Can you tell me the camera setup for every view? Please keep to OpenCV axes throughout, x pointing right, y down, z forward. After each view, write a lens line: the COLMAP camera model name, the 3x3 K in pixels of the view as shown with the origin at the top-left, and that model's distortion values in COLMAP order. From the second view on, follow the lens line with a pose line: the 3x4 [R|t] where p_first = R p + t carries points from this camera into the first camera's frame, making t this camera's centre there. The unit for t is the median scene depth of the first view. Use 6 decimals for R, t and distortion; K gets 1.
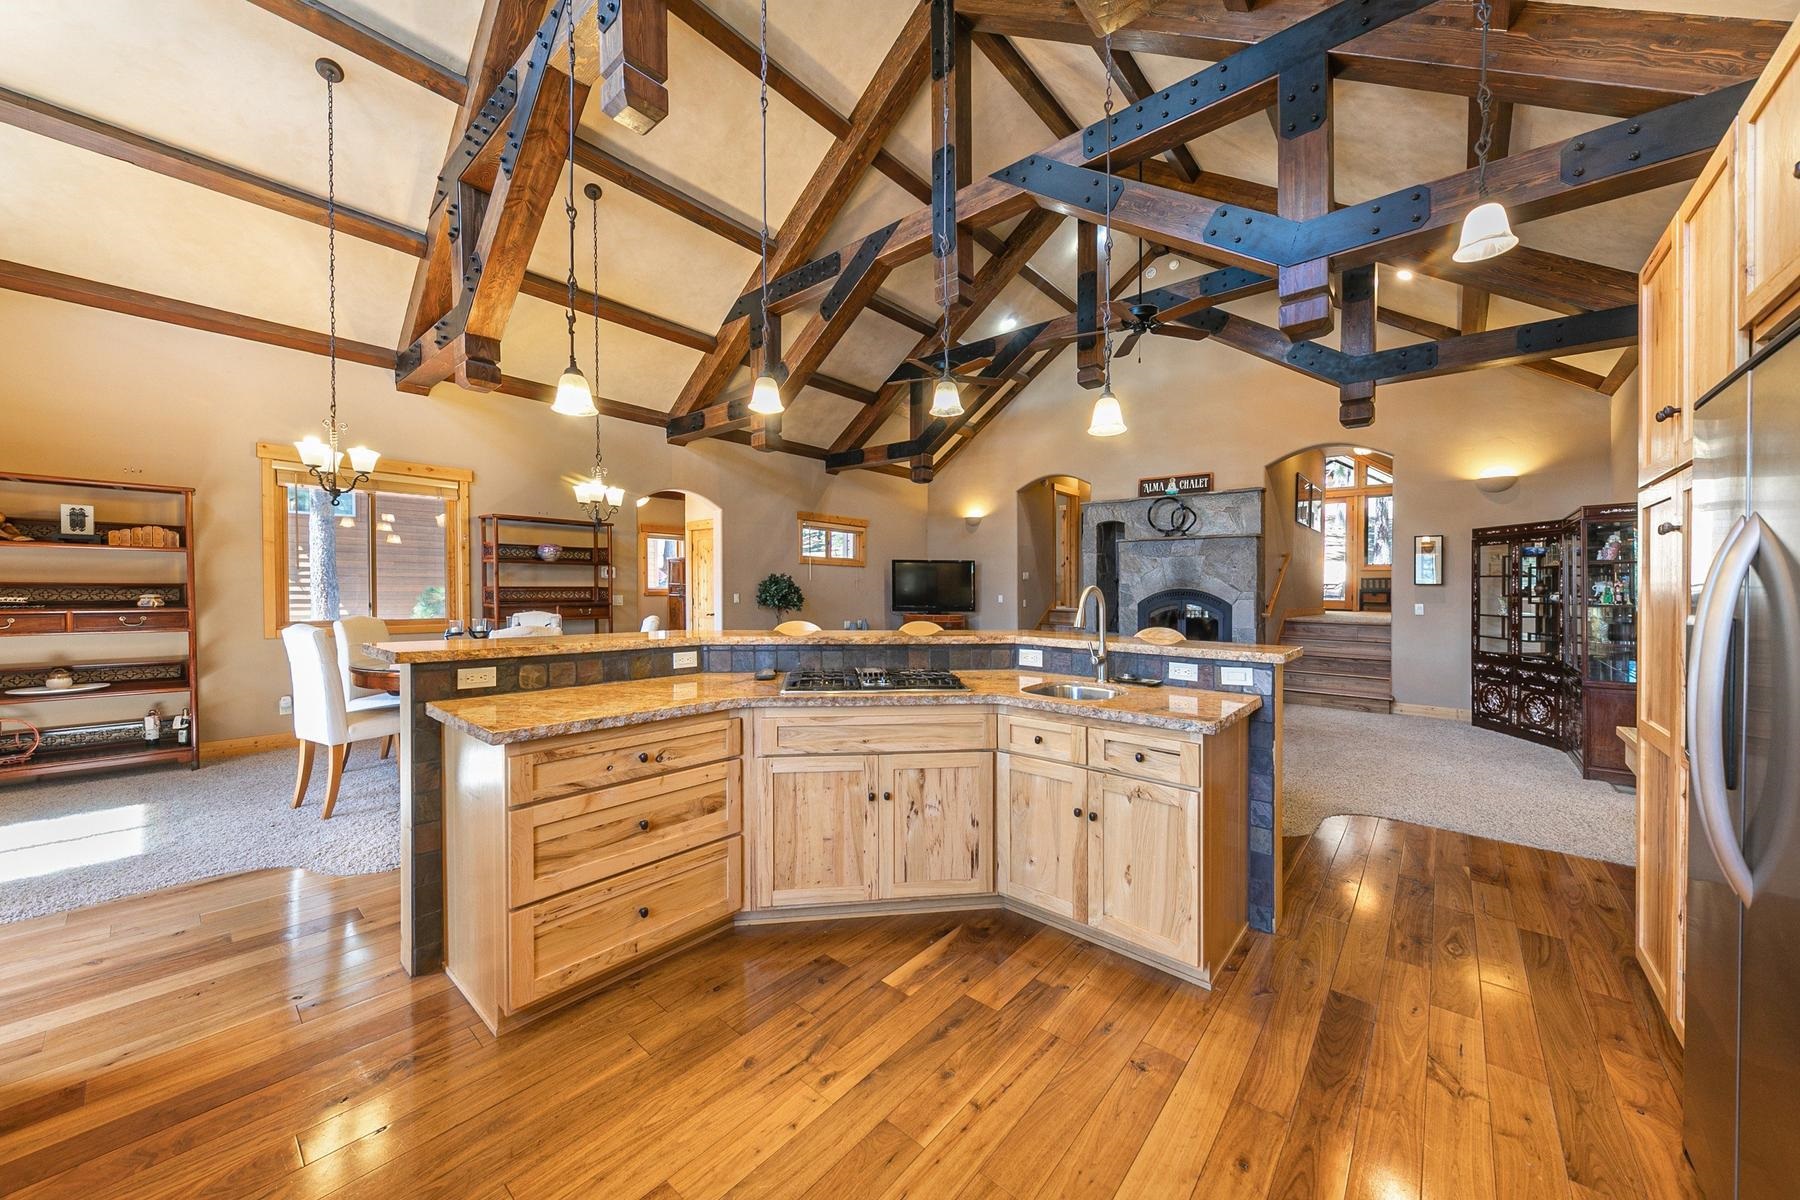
lens RADIAL K [[623.1, 0, 905.9], [0, 623.1, 608.1], [0, 0, 1]] dist [0.003123, -0.000036]
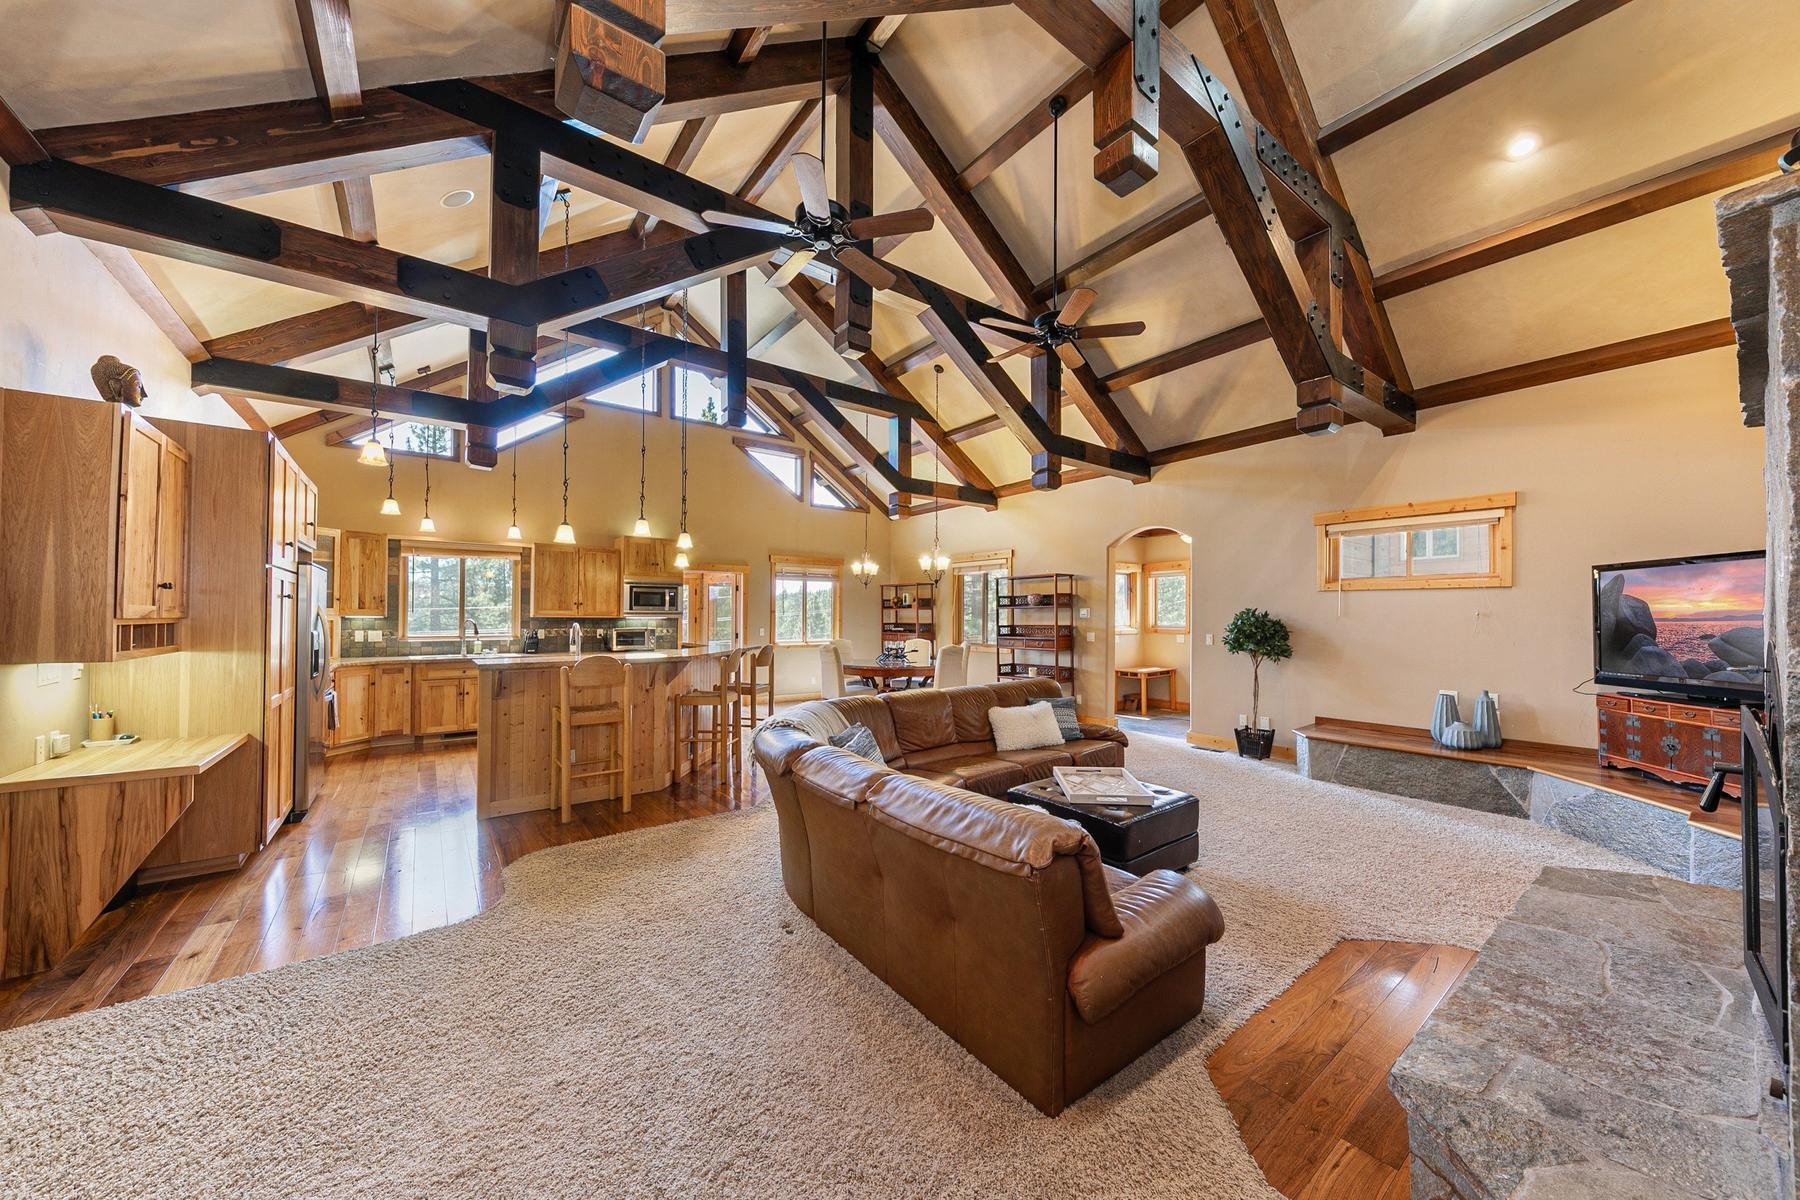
lens RADIAL K [[623.1, 0, 905.9], [0, 623.1, 608.1], [0, 0, 1]] dist [0.003123, -0.000036]
pose [[-0.206774, -0.021484, -0.978153, 1.114231], [-0.035699, 0.999259, -0.014401, -0.055781], [0.977737, 0.031941, -0.207388, 1.365641]]
